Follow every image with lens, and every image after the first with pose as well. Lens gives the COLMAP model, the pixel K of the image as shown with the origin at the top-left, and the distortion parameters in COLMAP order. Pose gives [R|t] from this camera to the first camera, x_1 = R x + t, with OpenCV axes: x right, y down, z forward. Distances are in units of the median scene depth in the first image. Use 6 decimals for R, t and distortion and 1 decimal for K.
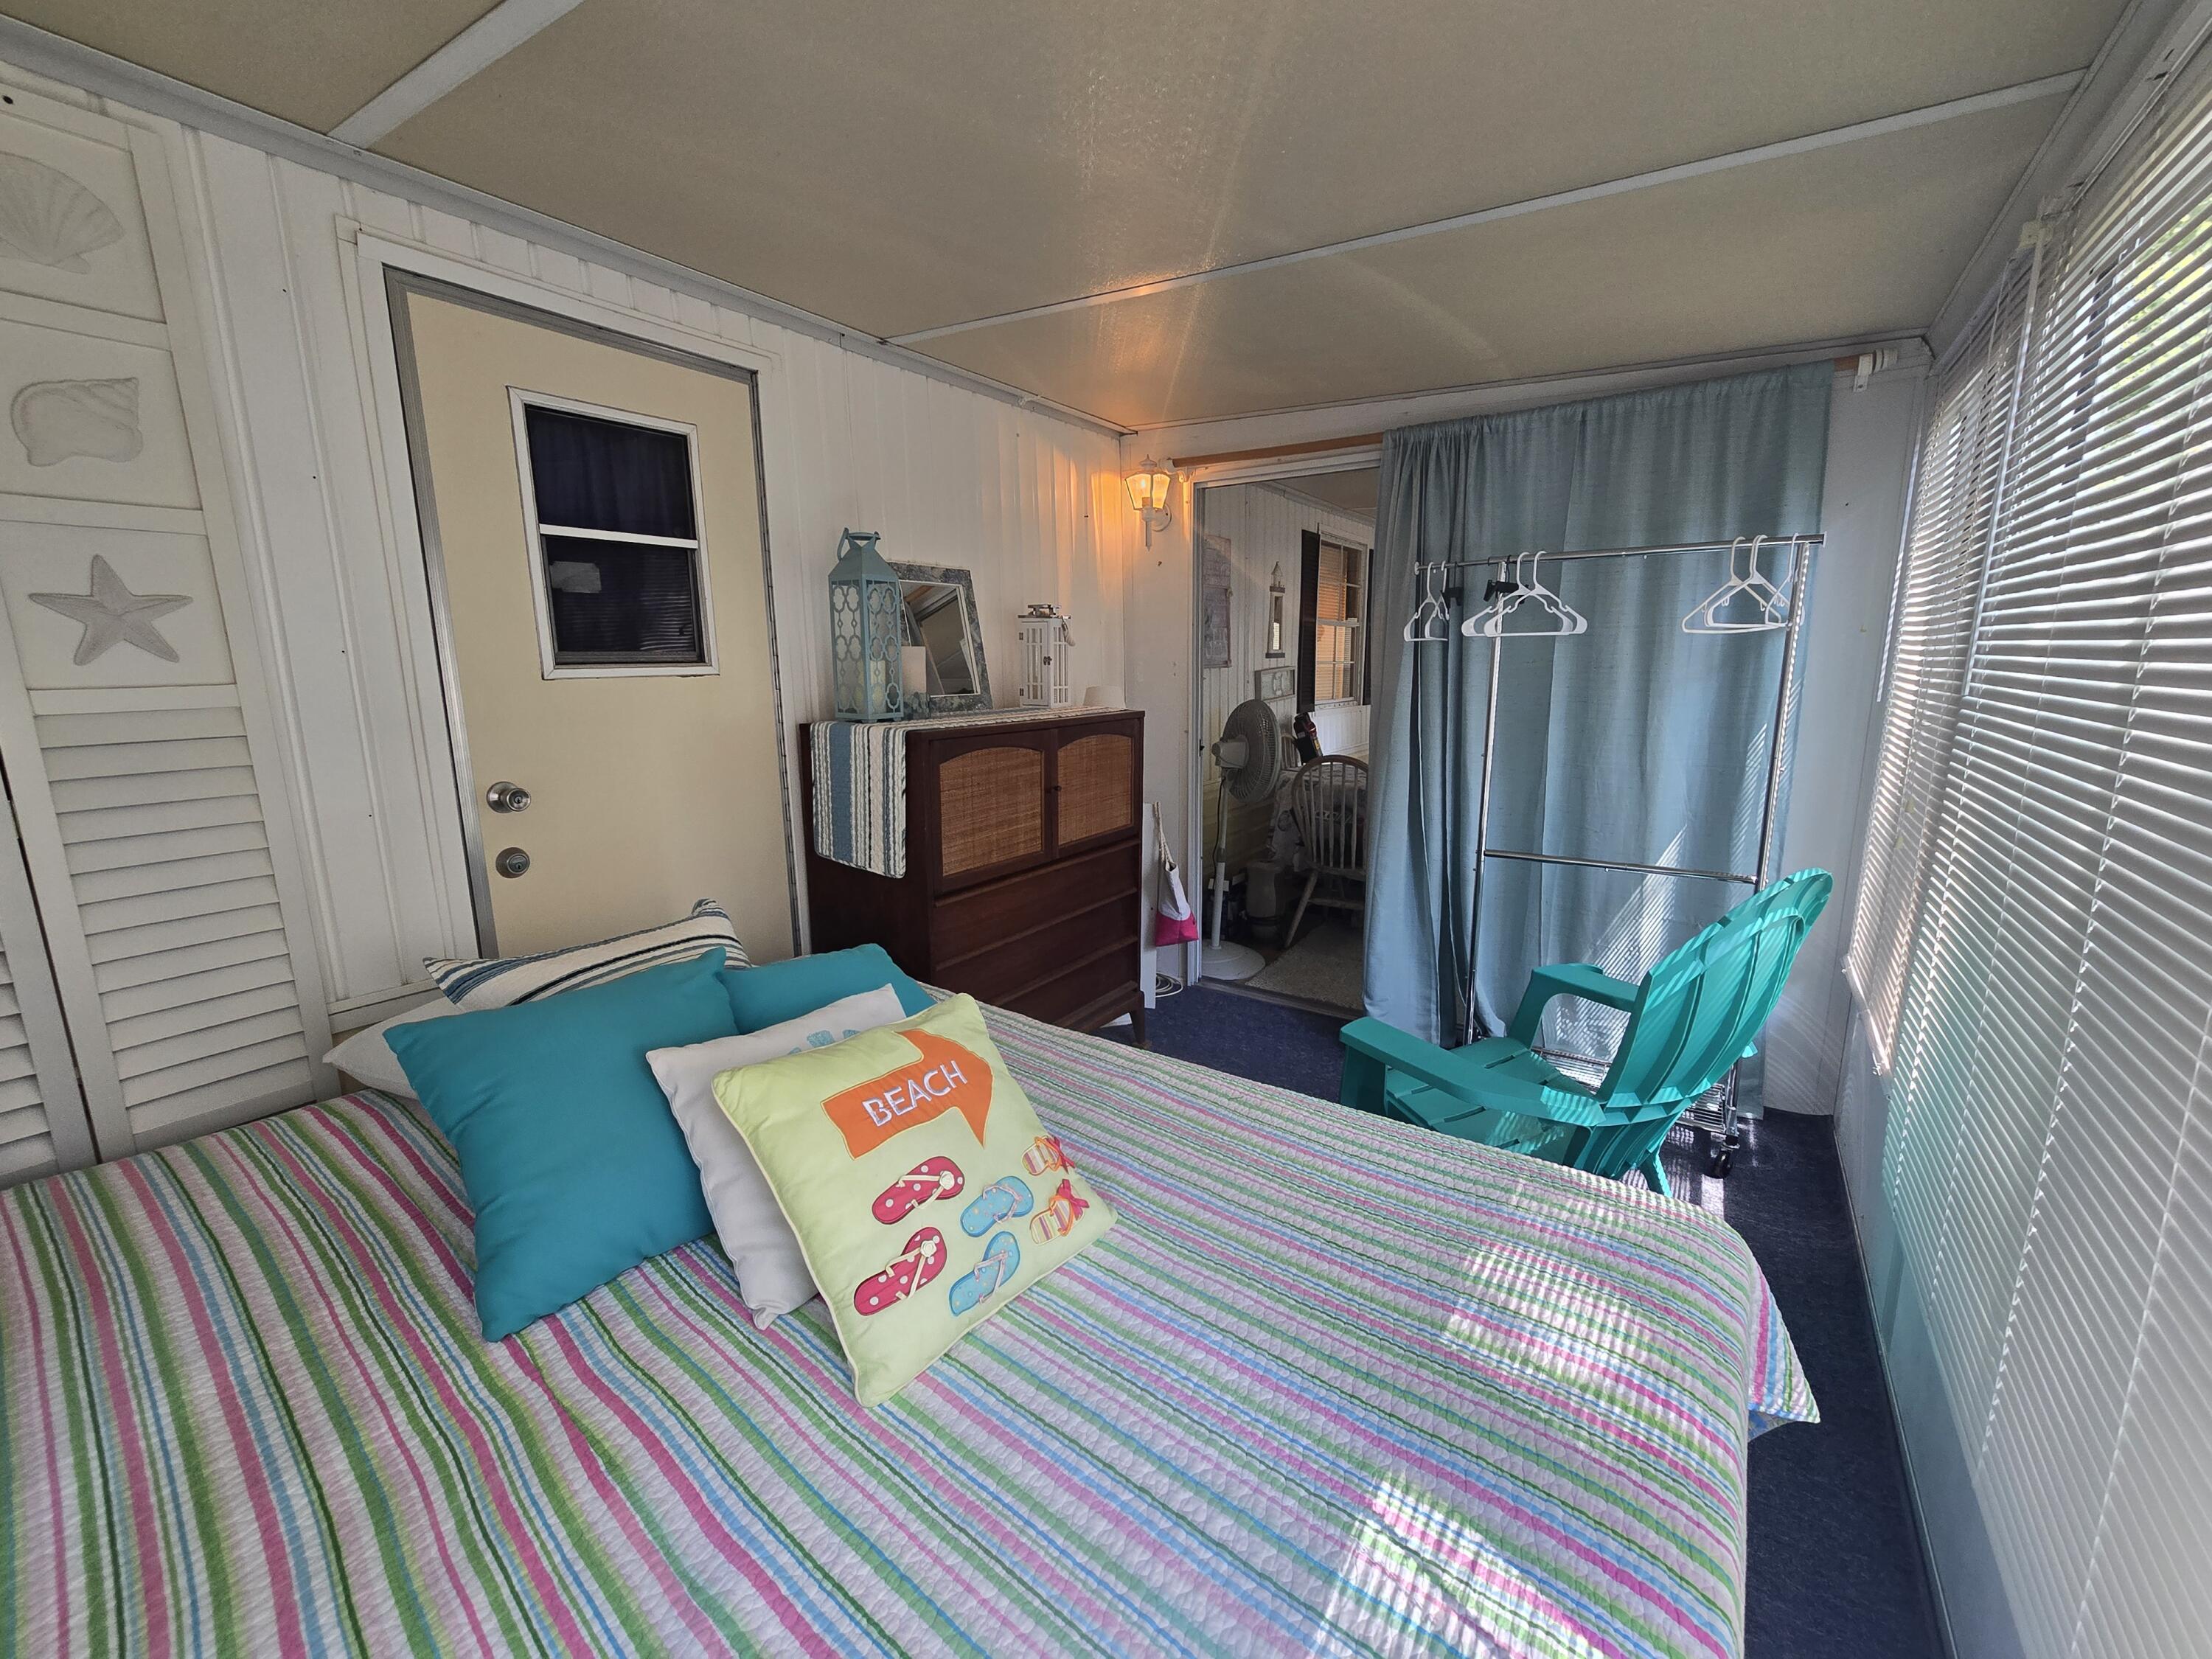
lens RADIAL K [[894.0, 0, 1101.8], [0, 894.0, 819.8], [0, 0, 1]] dist [-0.004763, -0.001235]
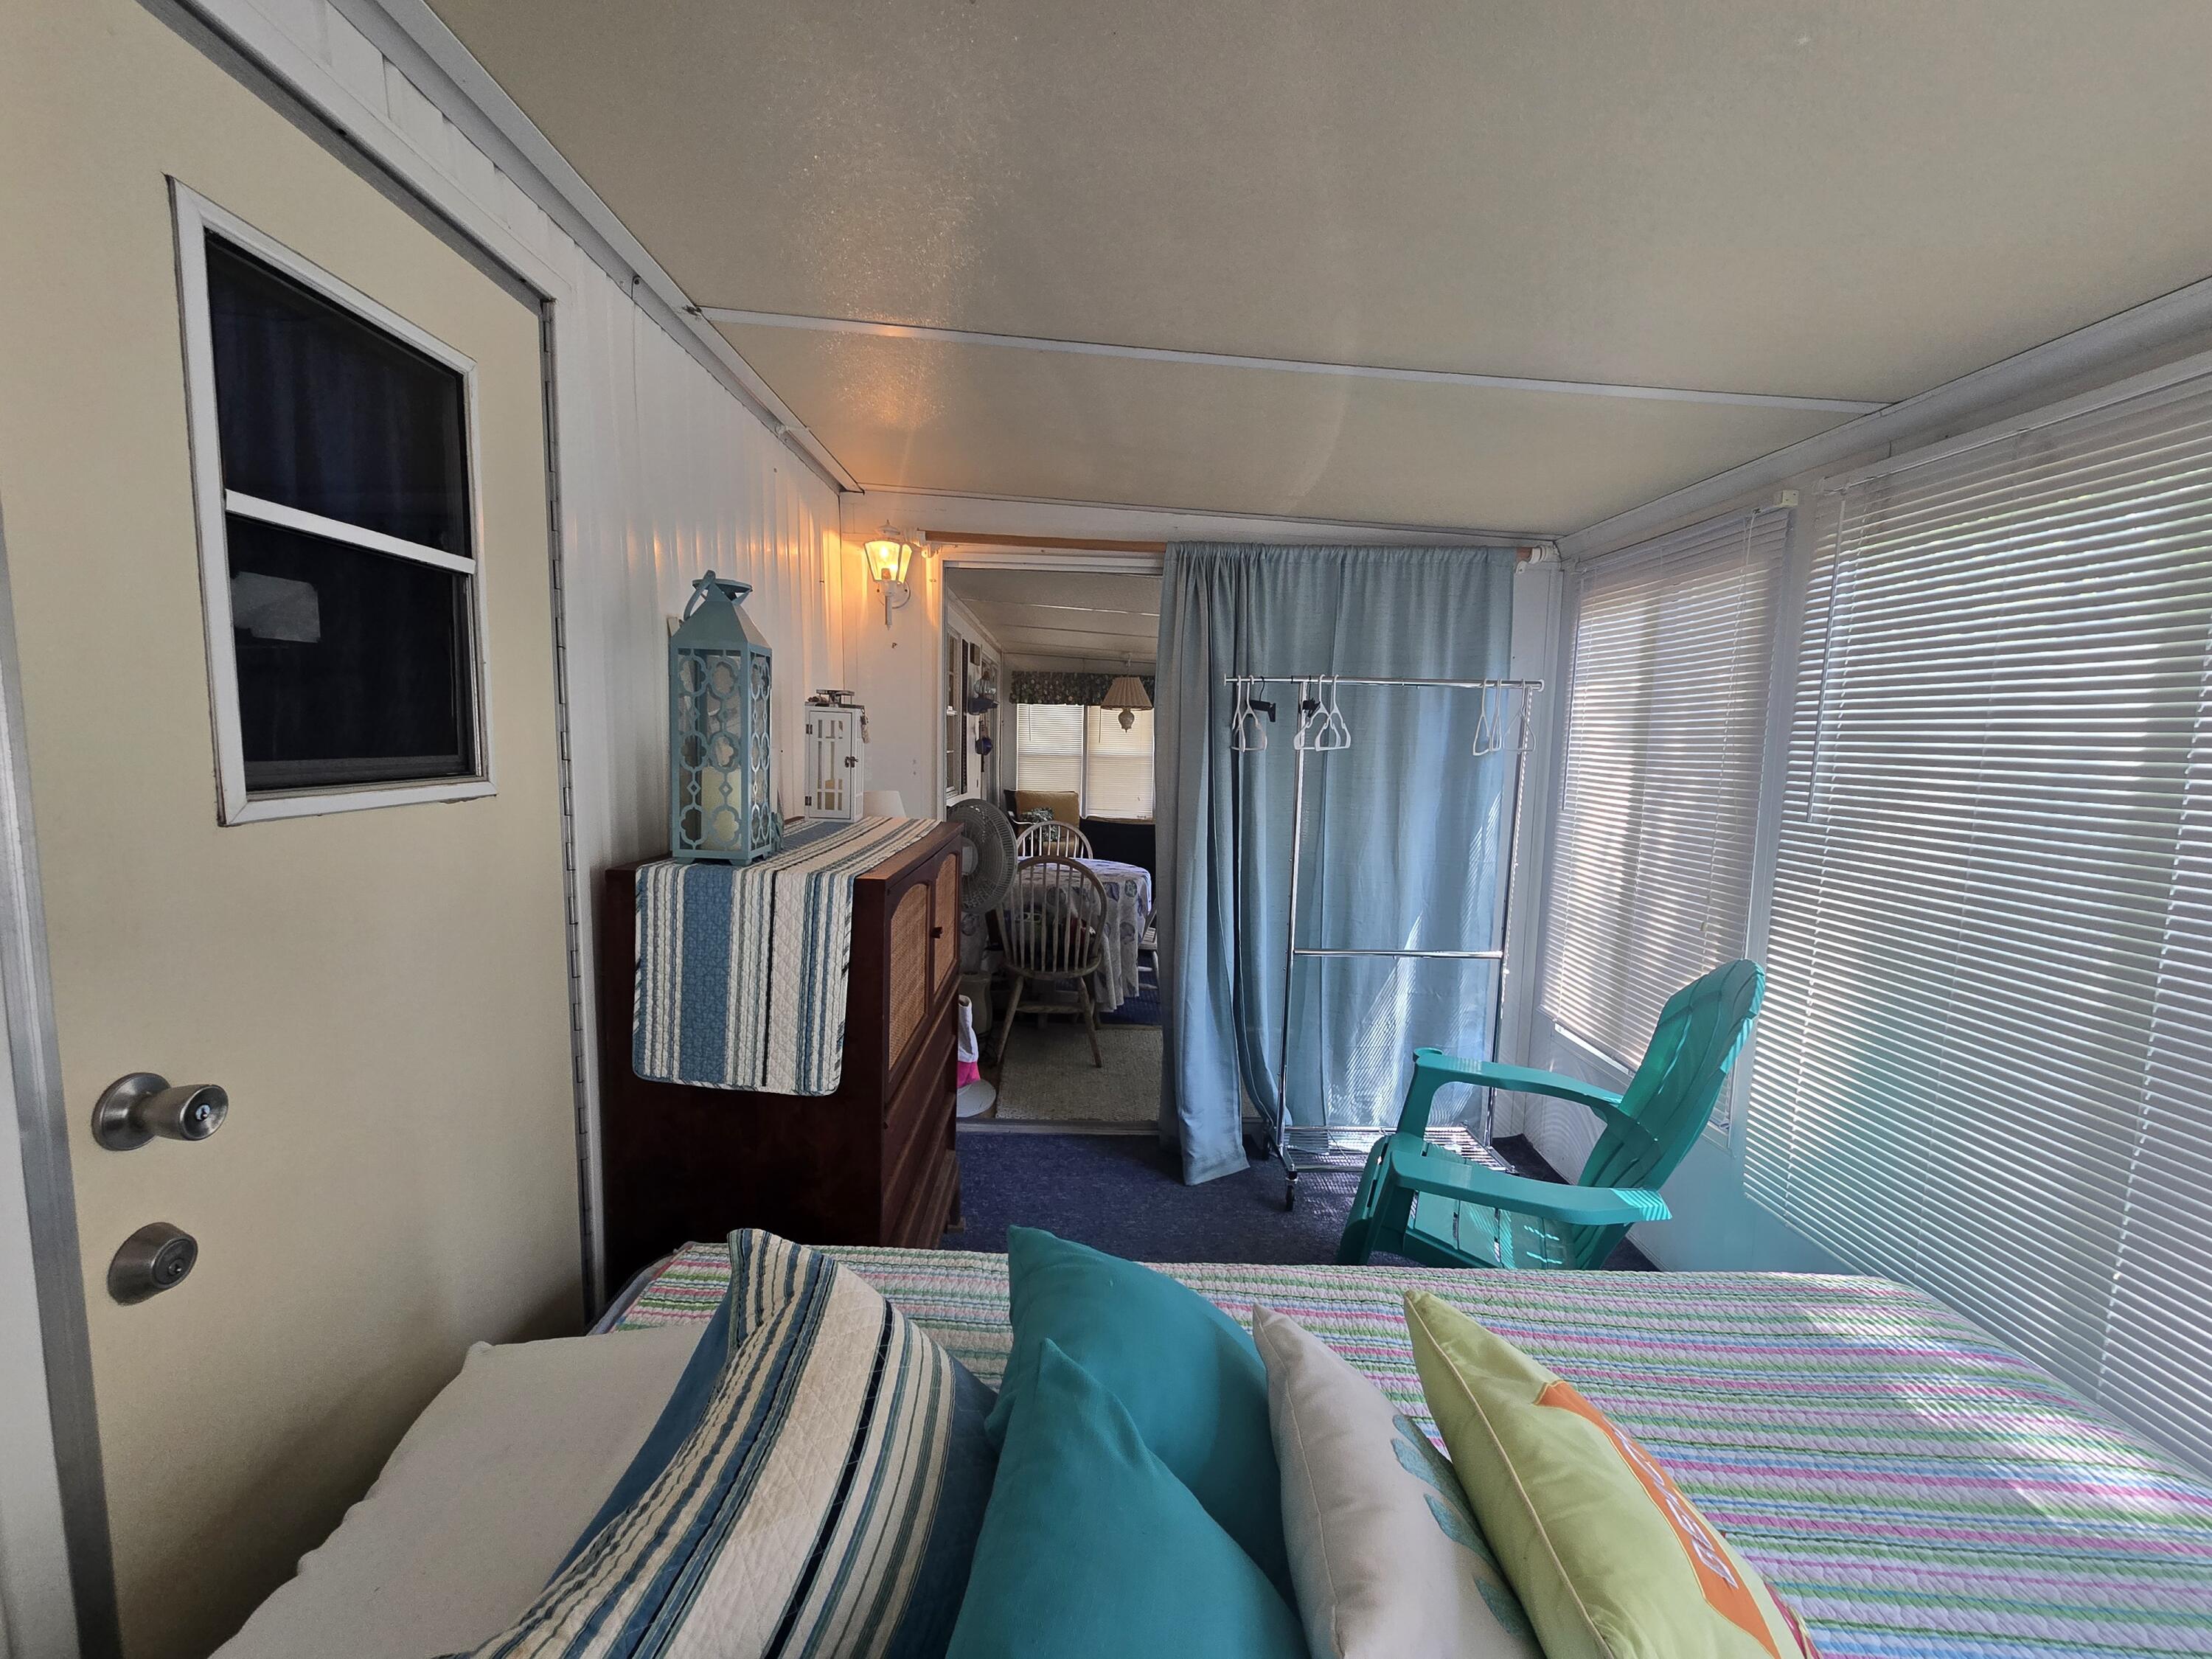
lens RADIAL K [[894.0, 0, 1105.8], [0, 894.0, 831.5], [0, 0, 1]] dist [-0.004763, -0.001235]
pose [[0.818255, -0.028991, 0.574124, -0.420764], [0.069245, 0.996426, -0.048373, -0.082549], [-0.570669, 0.079337, 0.817338, 0.306386]]
